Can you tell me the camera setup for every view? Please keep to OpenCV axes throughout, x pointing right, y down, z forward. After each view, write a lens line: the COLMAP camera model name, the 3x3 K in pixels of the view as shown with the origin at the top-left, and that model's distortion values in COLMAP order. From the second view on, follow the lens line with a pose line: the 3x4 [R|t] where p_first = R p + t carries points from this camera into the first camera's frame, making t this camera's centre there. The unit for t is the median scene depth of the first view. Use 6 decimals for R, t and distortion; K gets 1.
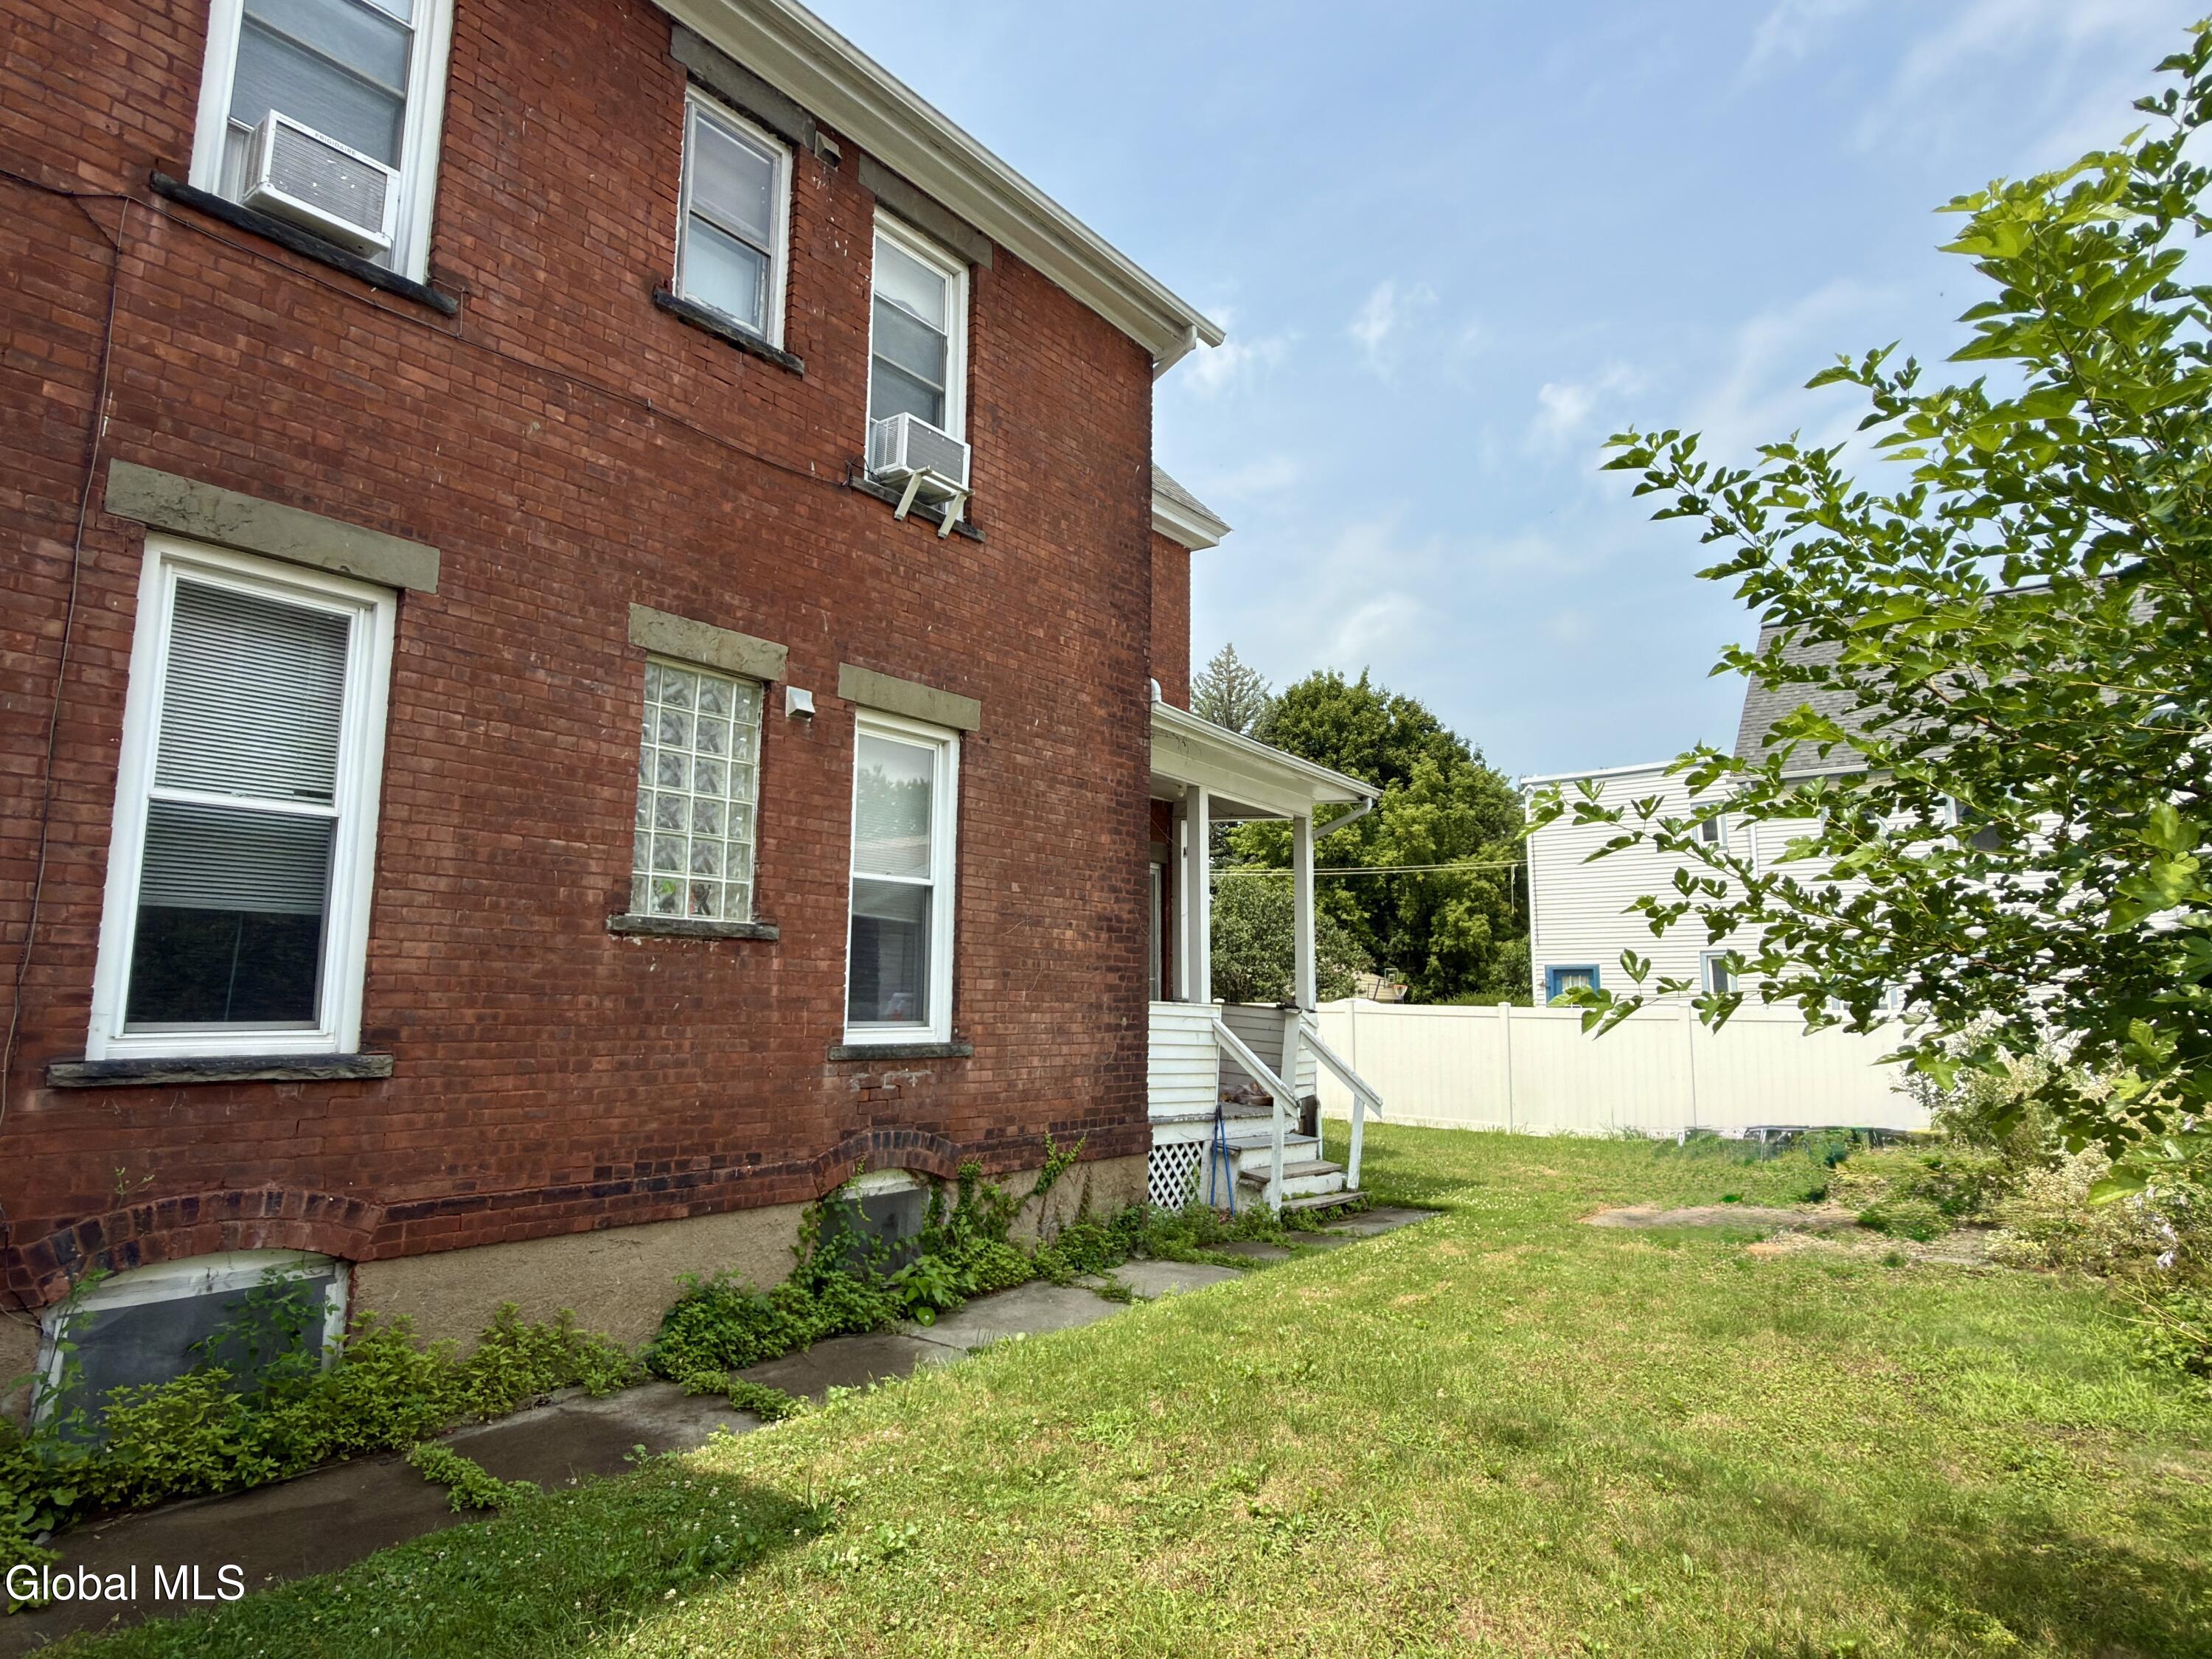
lens RADIAL K [[1264.0, 0, 1106.0], [0, 1264.0, 829.5], [0, 0, 1]] dist [-0.001906, 0.002145]
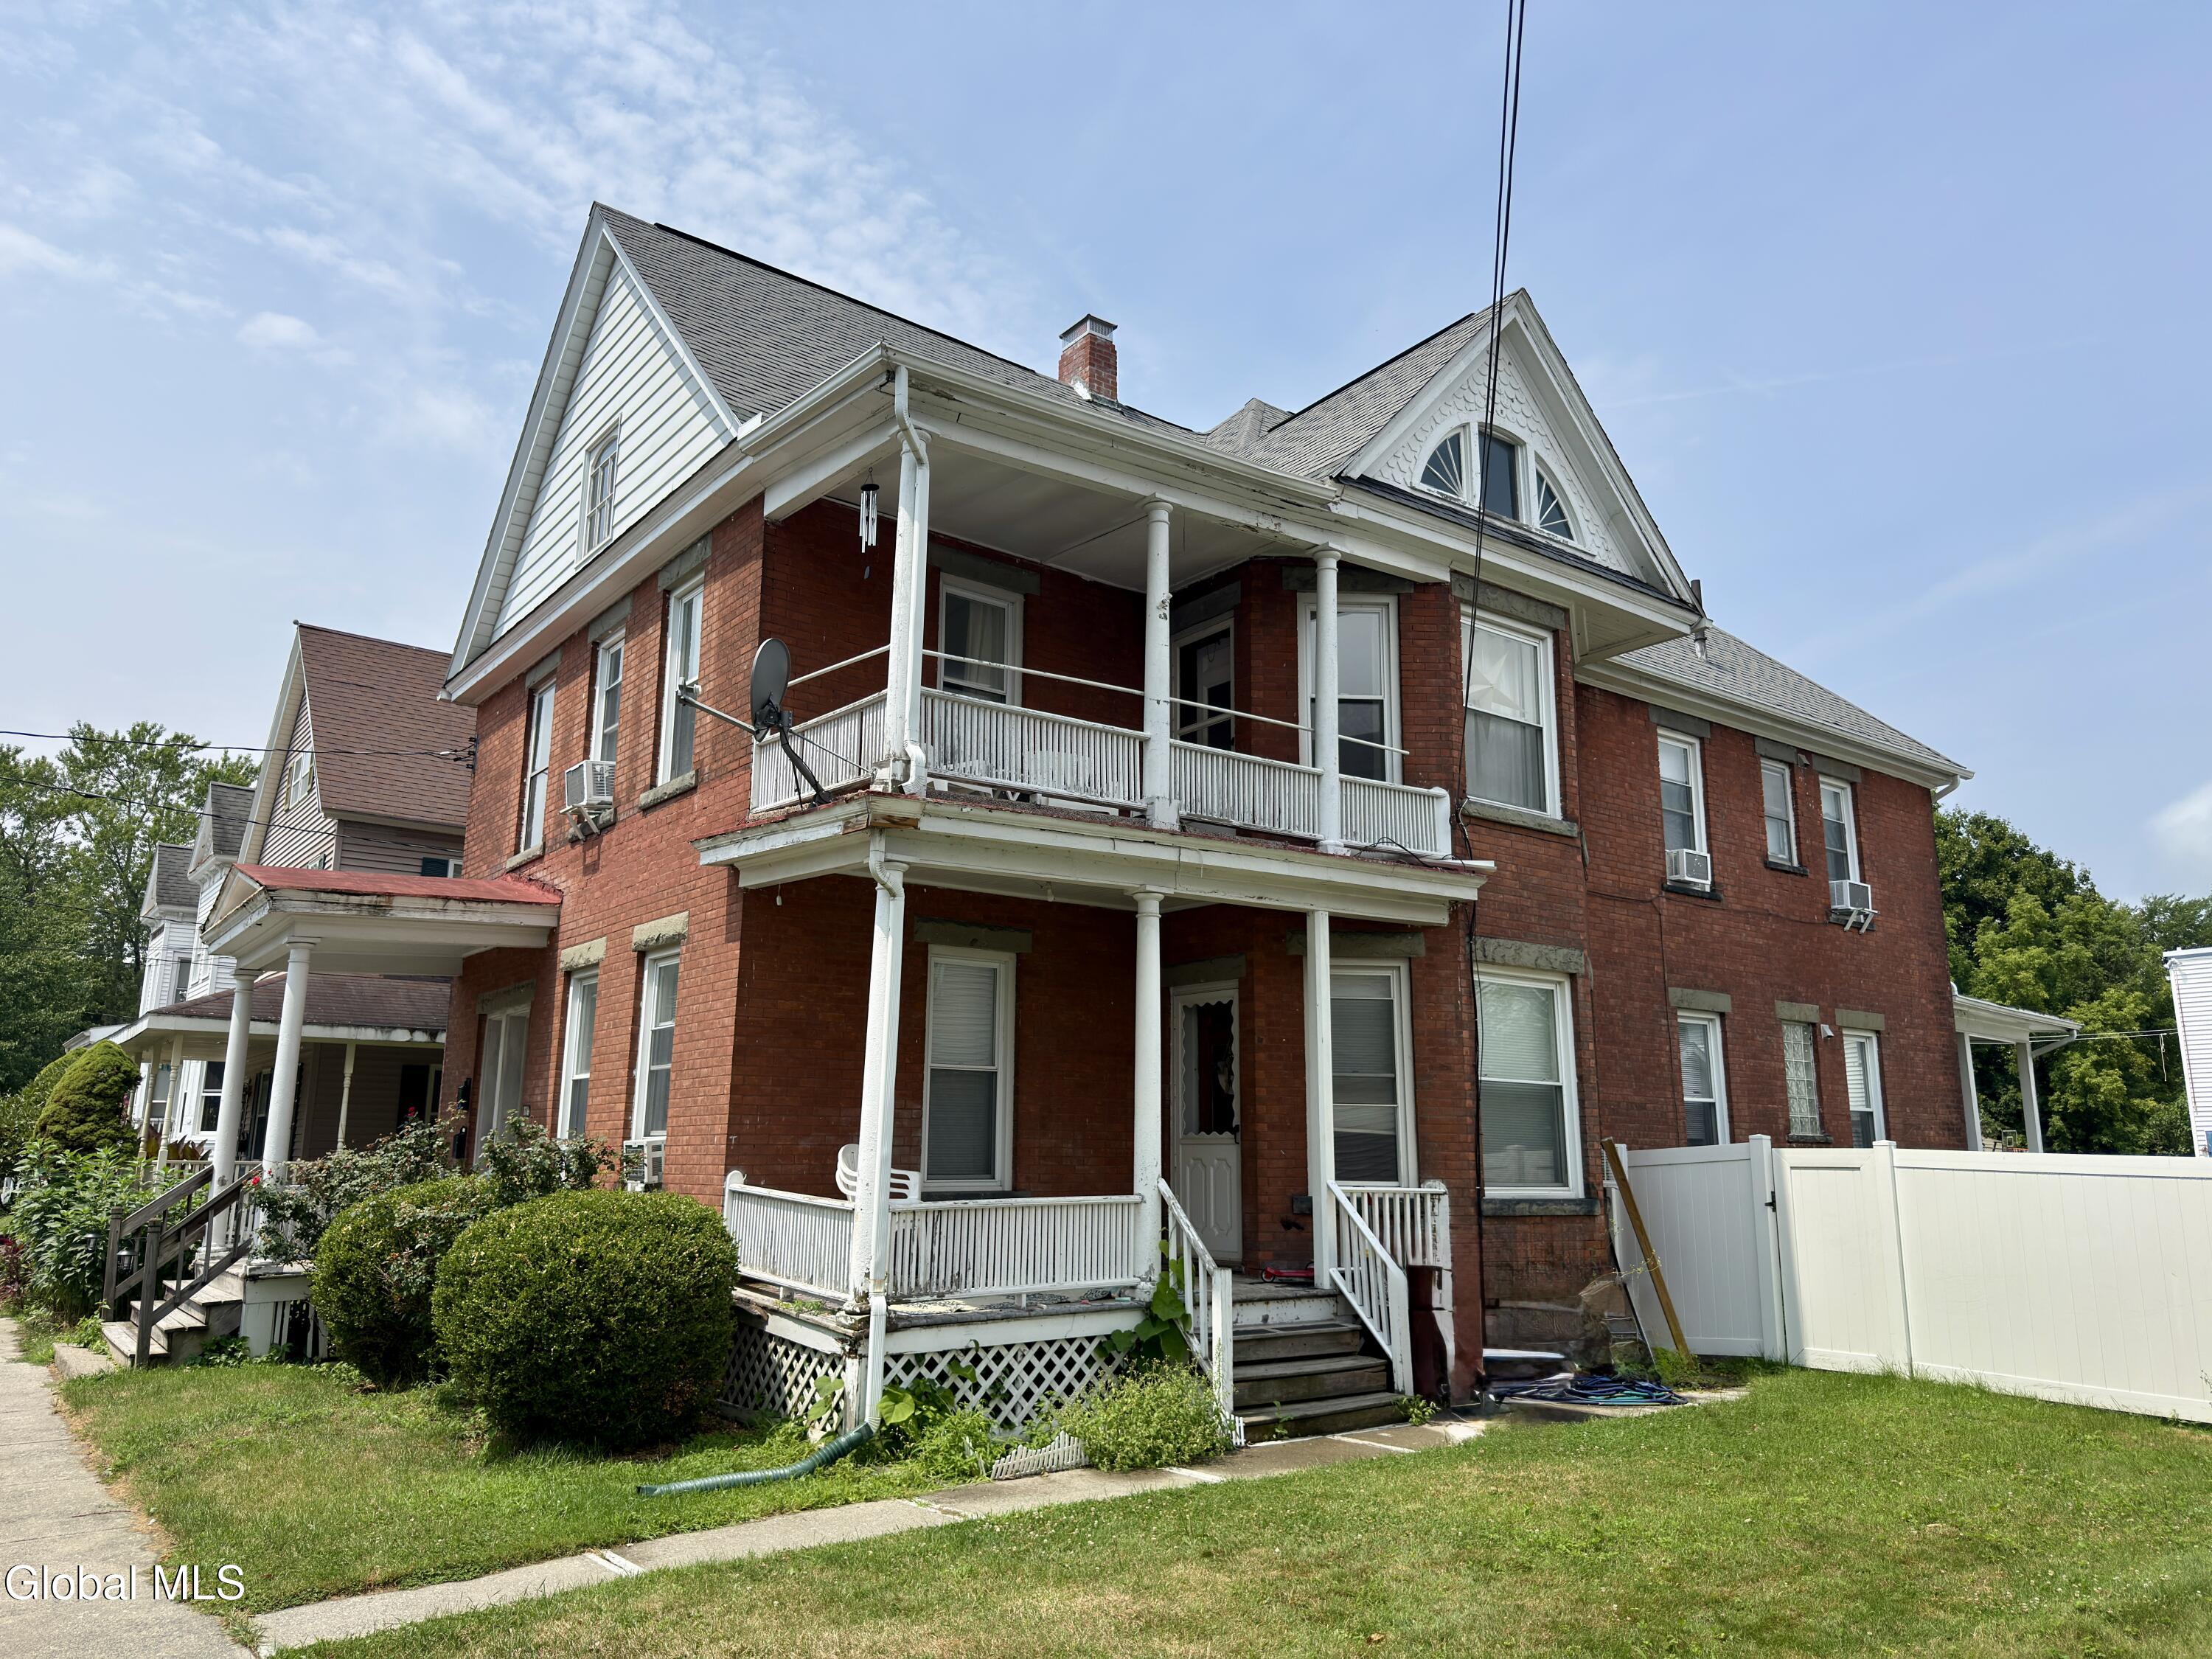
lens RADIAL K [[1568.0, 0, 1110.2], [0, 1568.0, 863.0], [0, 0, 1]] dist [0.001403, -0.000044]
pose [[0.966099, -0.057143, -0.251769, -0.104720], [0.042307, 0.997056, -0.063955, -0.038200], [0.254682, 0.051135, 0.965672, -0.275373]]
